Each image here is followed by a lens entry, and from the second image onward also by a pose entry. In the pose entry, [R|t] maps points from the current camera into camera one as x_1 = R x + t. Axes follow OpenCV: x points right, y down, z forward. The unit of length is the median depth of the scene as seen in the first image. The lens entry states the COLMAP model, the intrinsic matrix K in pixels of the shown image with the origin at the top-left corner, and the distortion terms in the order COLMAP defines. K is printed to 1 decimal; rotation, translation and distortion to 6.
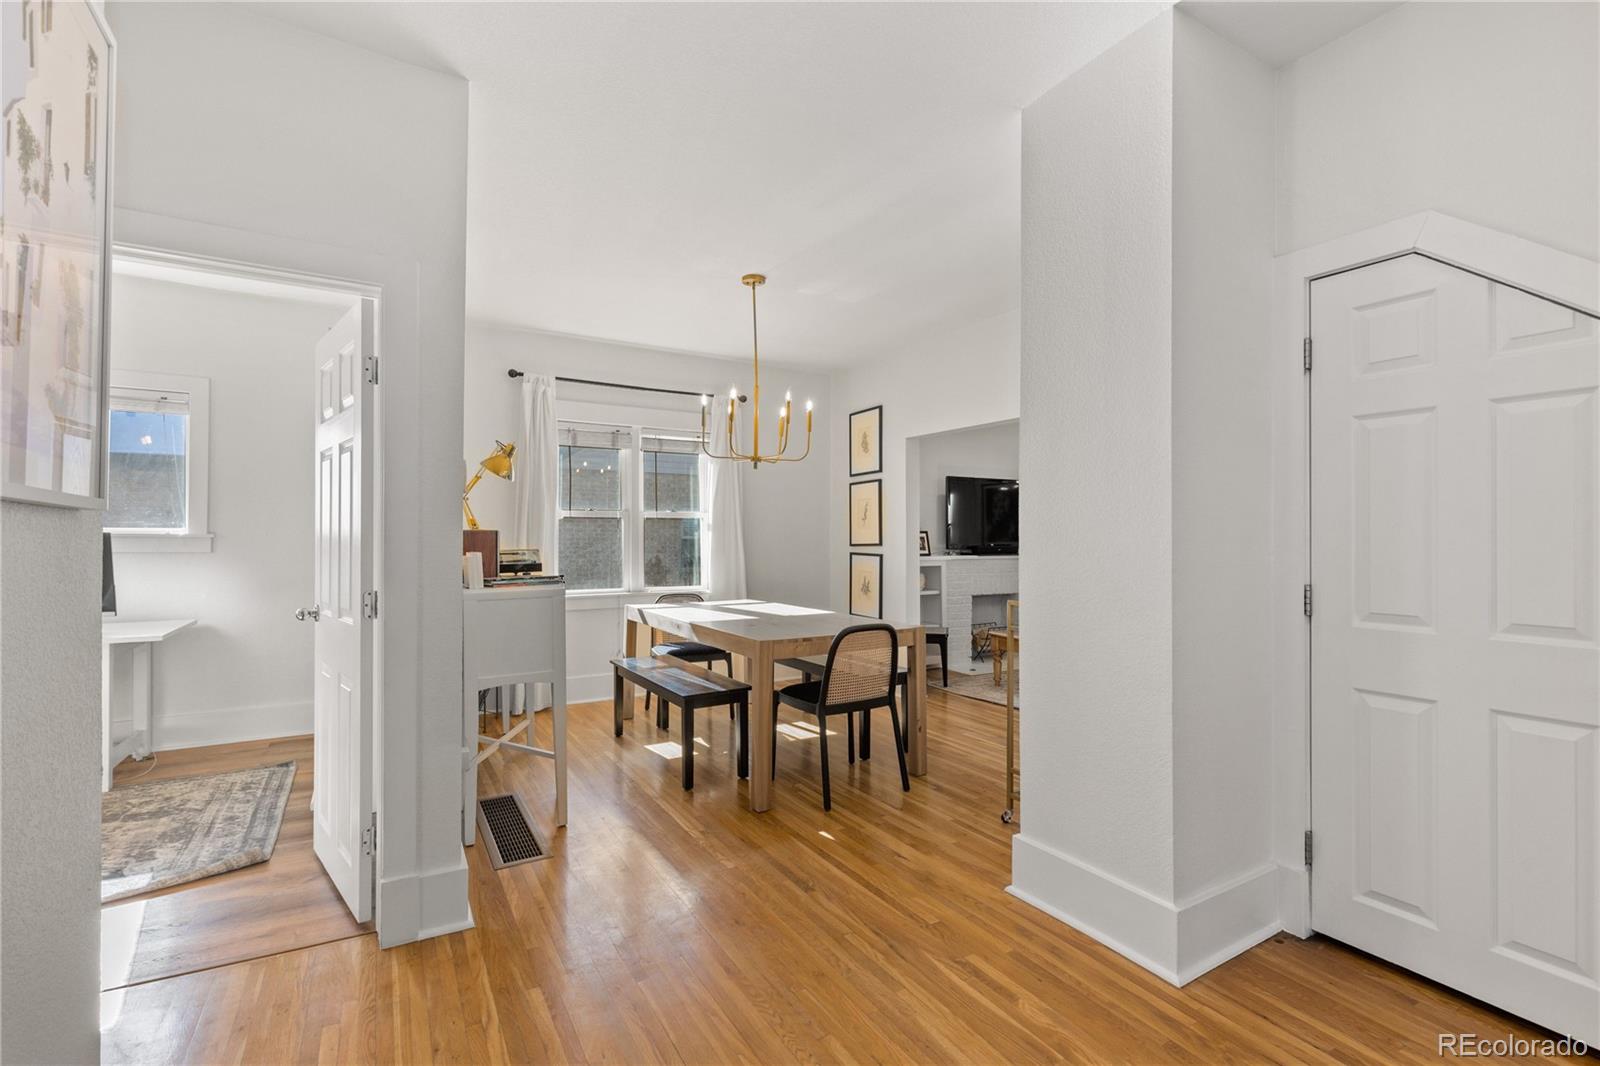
lens RADIAL K [[726.8, 0, 806.0], [0, 726.8, 536.5], [0, 0, 1]] dist [0.005155, -0.001046]
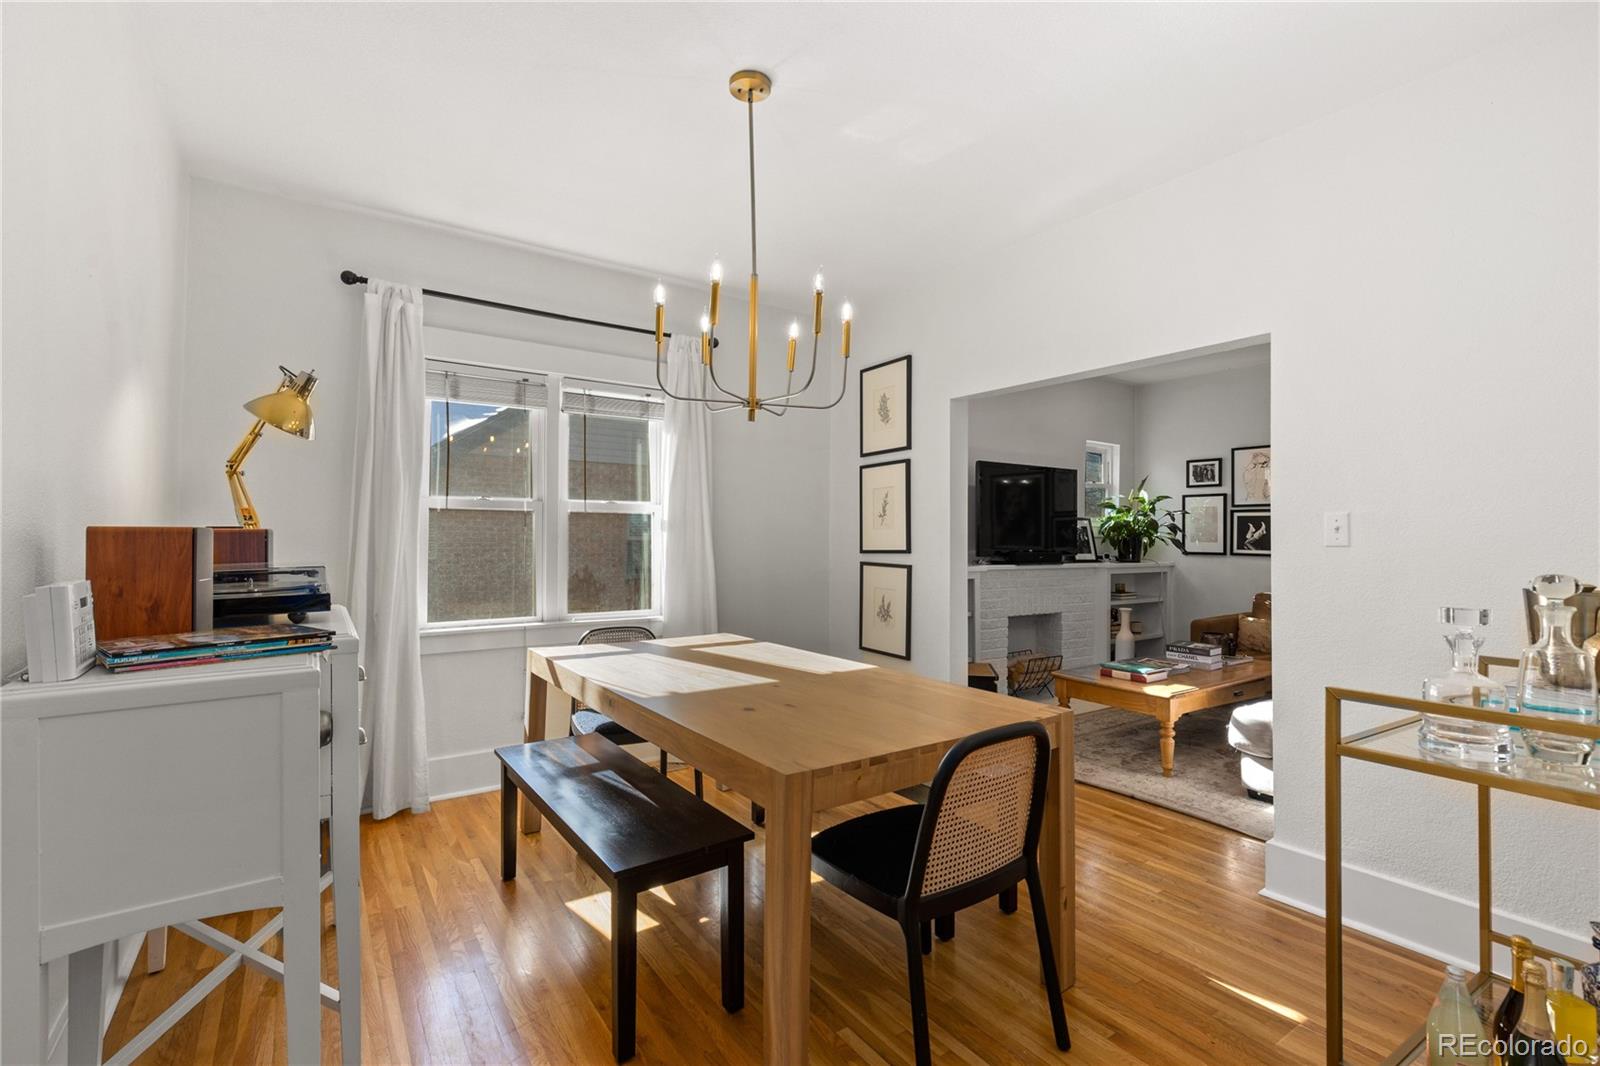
lens RADIAL K [[726.8, 0, 802.6], [0, 726.8, 530.7], [0, 0, 1]] dist [0.005155, -0.001046]
pose [[0.998005, 0.004312, 0.062994, -0.046028], [-0.003726, 0.999949, -0.009416, -0.002240], [-0.063031, 0.009162, 0.997970, 0.308256]]
